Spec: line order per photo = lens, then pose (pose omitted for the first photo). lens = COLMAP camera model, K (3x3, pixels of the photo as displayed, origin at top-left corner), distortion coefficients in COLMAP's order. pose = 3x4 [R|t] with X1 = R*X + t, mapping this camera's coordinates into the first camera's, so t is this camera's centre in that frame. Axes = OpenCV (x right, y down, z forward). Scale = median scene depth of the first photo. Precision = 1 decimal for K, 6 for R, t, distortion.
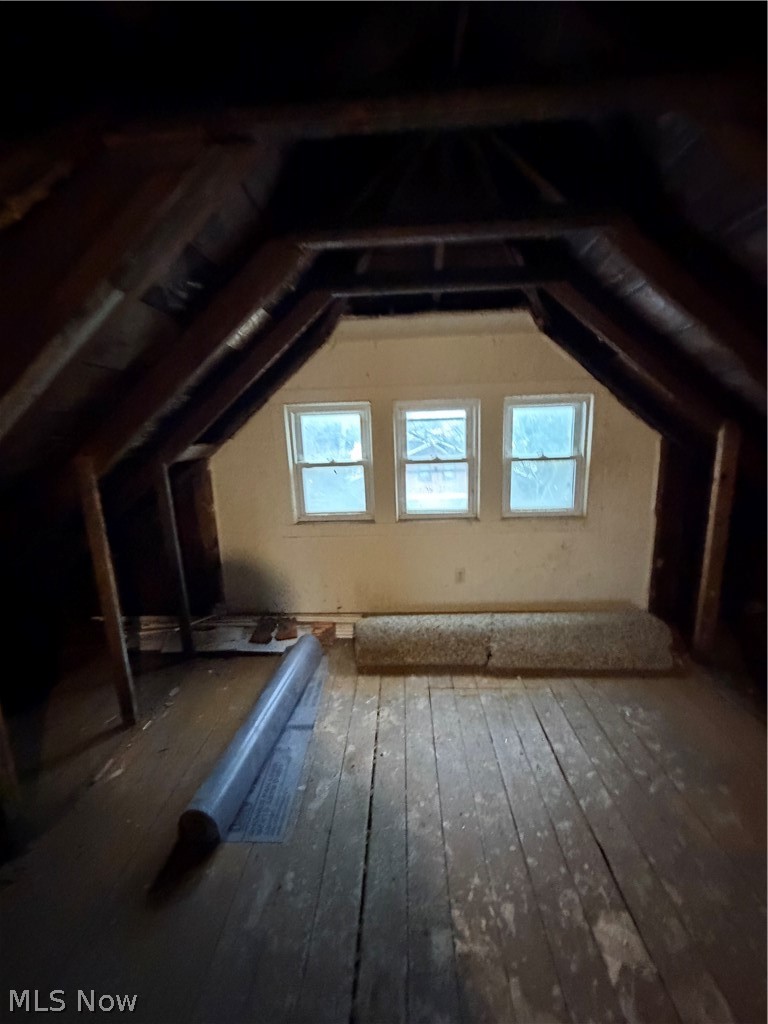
lens RADIAL K [[409.8, 0, 384.4], [0, 409.8, 512.1], [0, 0, 1]] dist [0.003894, -0.000399]
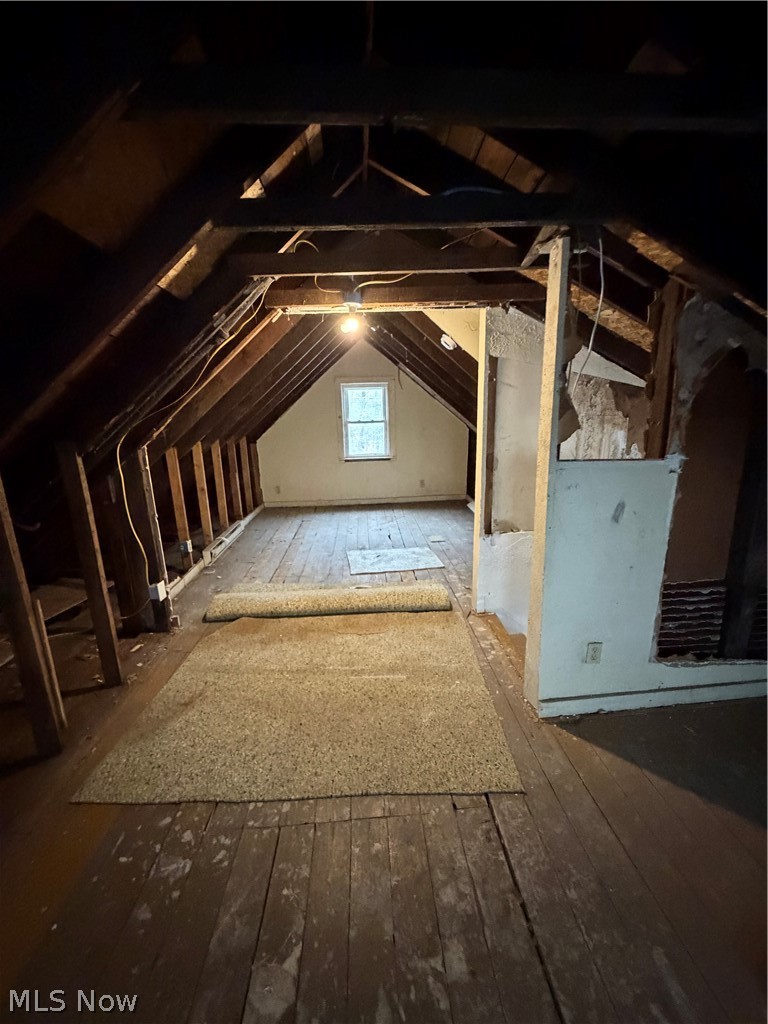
lens RADIAL K [[409.8, 0, 385.0], [0, 409.8, 513.9], [0, 0, 1]] dist [0.003894, -0.000399]
pose [[-0.992447, 0.085136, -0.088326, 0.143965], [0.041565, 0.910762, 0.410834, -0.156060], [0.115421, 0.404059, -0.907422, 0.684125]]
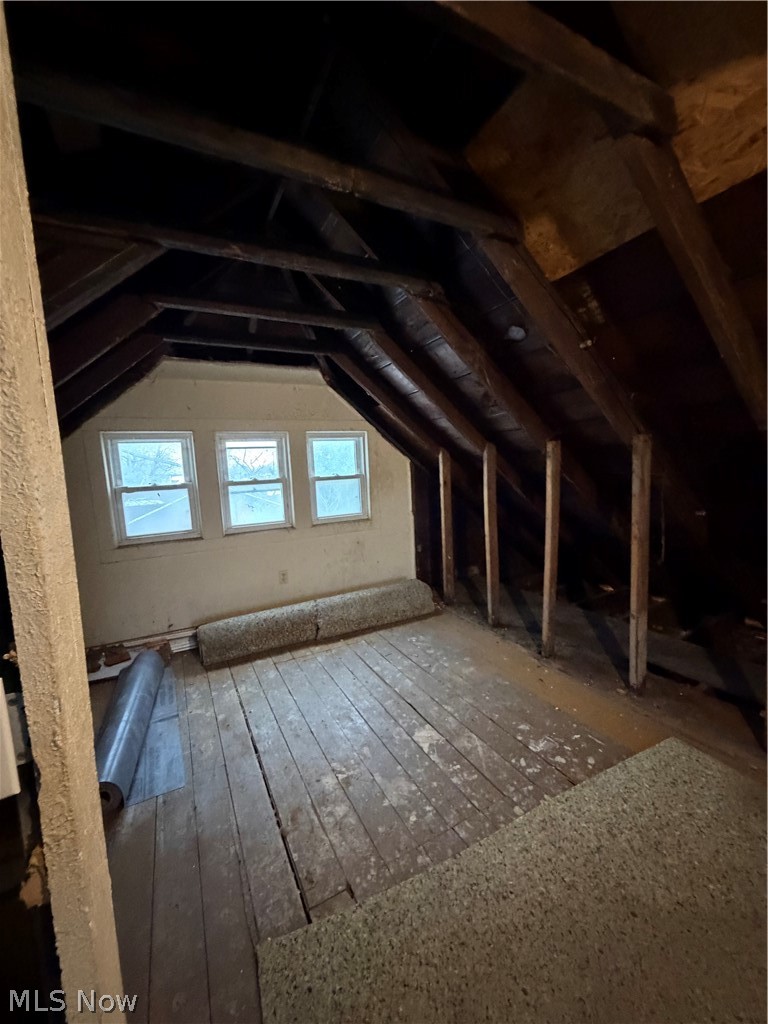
lens RADIAL K [[409.8, 0, 383.7], [0, 409.8, 509.8], [0, 0, 1]] dist [0.003894, -0.000399]
pose [[0.864232, -0.062767, 0.499163, -0.175140], [0.117175, 0.990013, -0.078383, 0.107461], [-0.489258, 0.126231, 0.862955, -0.234198]]
